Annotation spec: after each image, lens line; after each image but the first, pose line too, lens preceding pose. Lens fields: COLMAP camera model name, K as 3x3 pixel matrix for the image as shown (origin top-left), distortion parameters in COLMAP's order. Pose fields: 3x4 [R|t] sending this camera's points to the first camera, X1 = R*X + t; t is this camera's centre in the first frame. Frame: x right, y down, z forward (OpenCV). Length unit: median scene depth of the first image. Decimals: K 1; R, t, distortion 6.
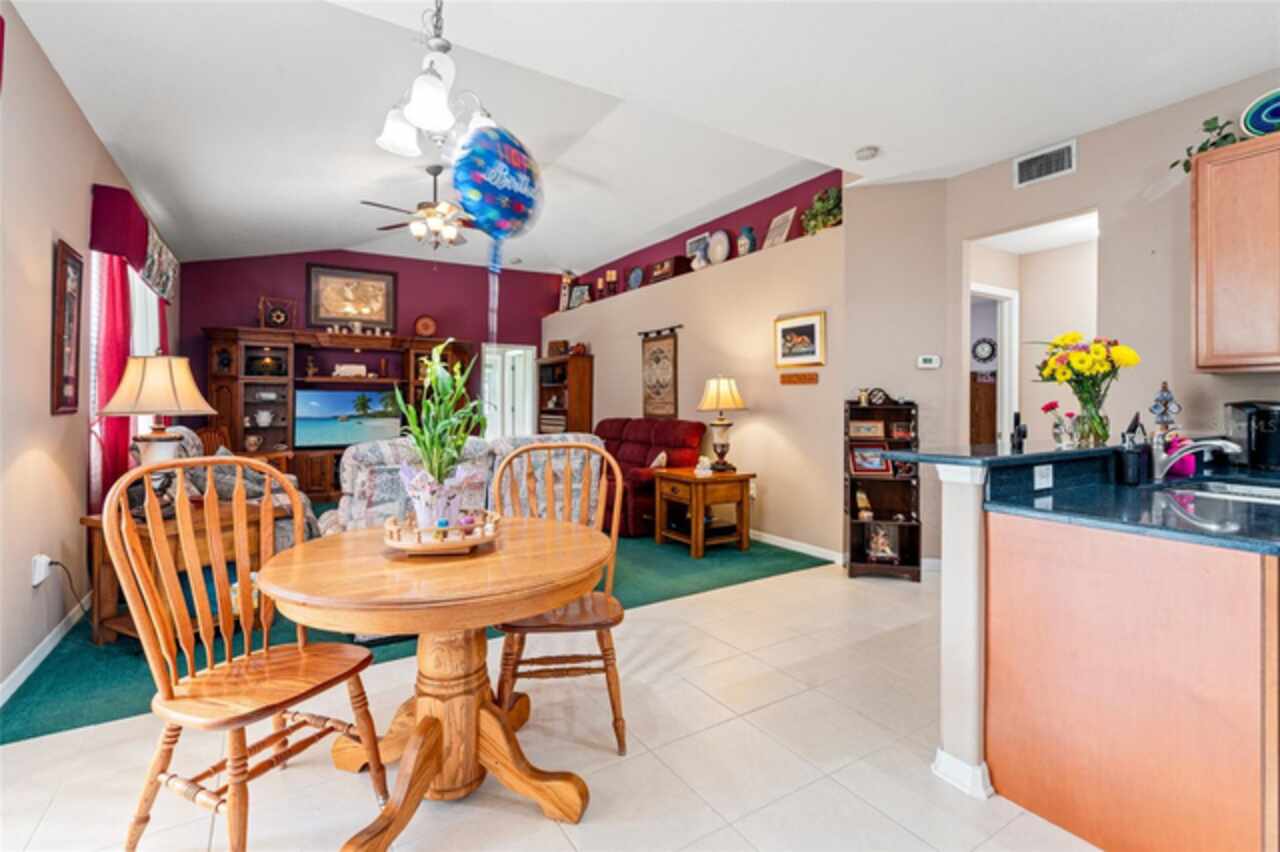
lens RADIAL K [[590.3, 0, 639.8], [0, 590.3, 395.3], [0, 0, 1]] dist [0.004956, 0.002343]
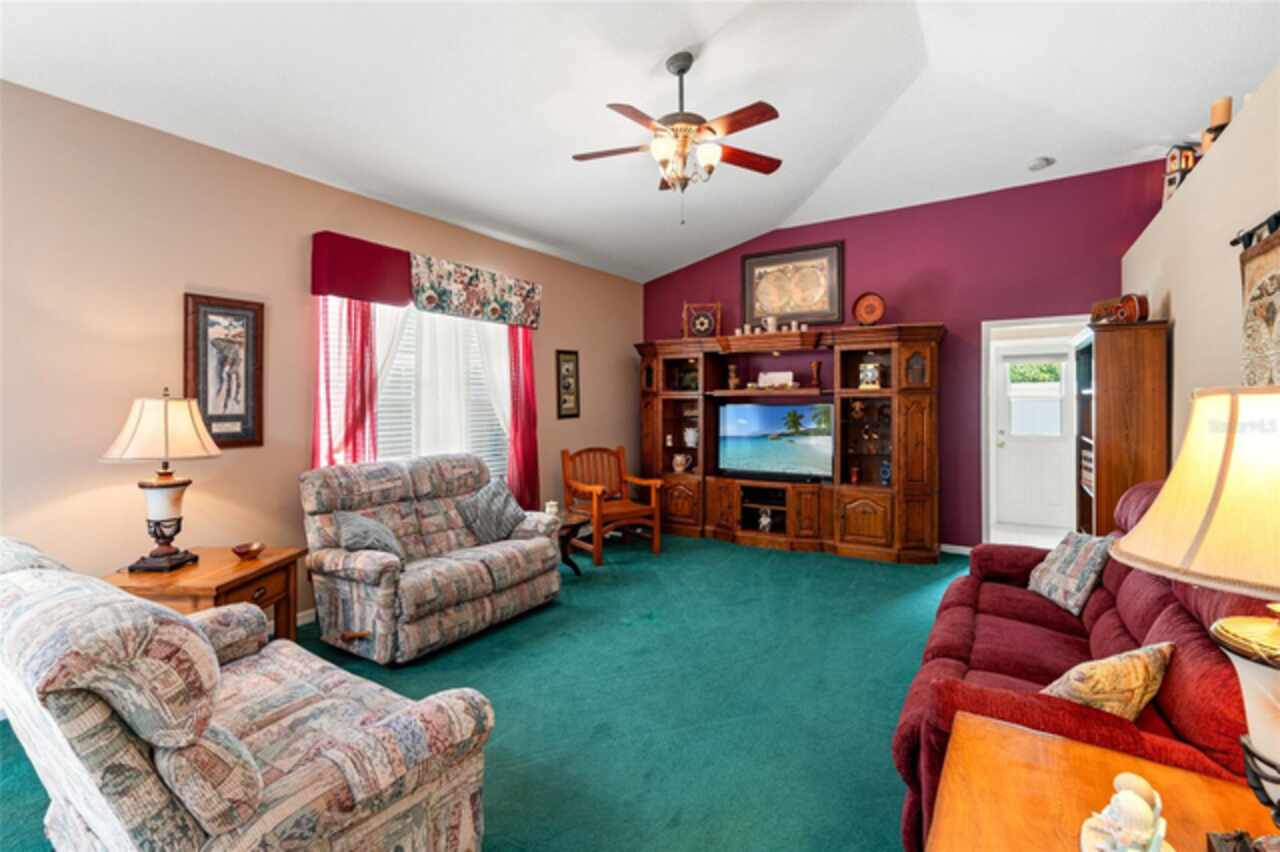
lens RADIAL K [[590.3, 0, 659.0], [0, 590.3, 398.8], [0, 0, 1]] dist [0.004956, 0.002343]
pose [[0.432342, -0.008798, -0.901667, 0.162136], [0.020077, 0.999798, -0.000129, -0.019769], [0.901486, -0.018047, 0.432432, 0.539940]]
